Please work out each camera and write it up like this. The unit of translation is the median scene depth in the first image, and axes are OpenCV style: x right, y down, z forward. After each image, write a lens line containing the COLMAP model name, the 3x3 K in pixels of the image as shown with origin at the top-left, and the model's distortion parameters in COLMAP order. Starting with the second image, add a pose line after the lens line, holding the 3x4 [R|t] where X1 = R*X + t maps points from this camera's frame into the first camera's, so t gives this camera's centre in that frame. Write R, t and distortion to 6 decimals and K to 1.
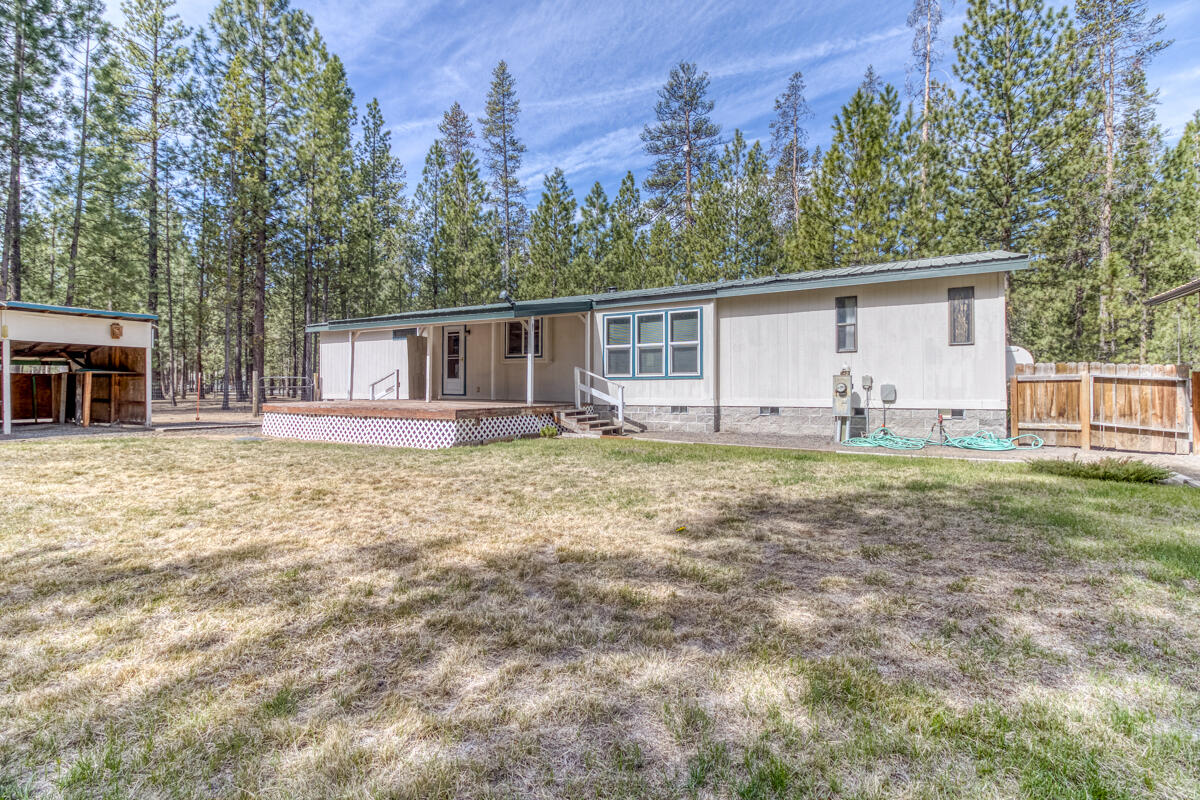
lens RADIAL K [[560.8, 0, 571.5], [0, 560.8, 386.0], [0, 0, 1]] dist [0.014848, -0.011727]
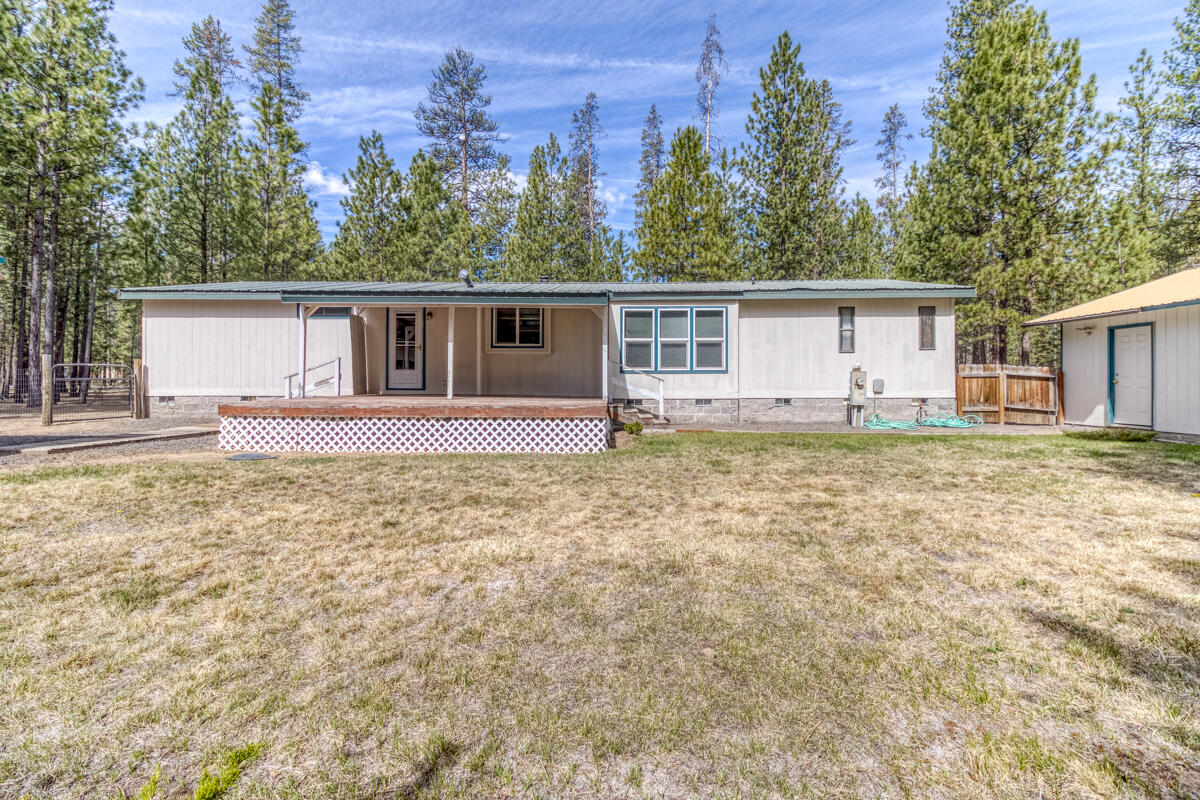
lens RADIAL K [[560.8, 0, 593.0], [0, 560.8, 380.0], [0, 0, 1]] dist [0.014848, -0.011727]
pose [[0.862502, 0.002687, 0.506046, -0.525373], [-0.003605, 0.999993, 0.000836, 0.000426], [-0.506040, -0.002545, 0.862506, 0.198149]]
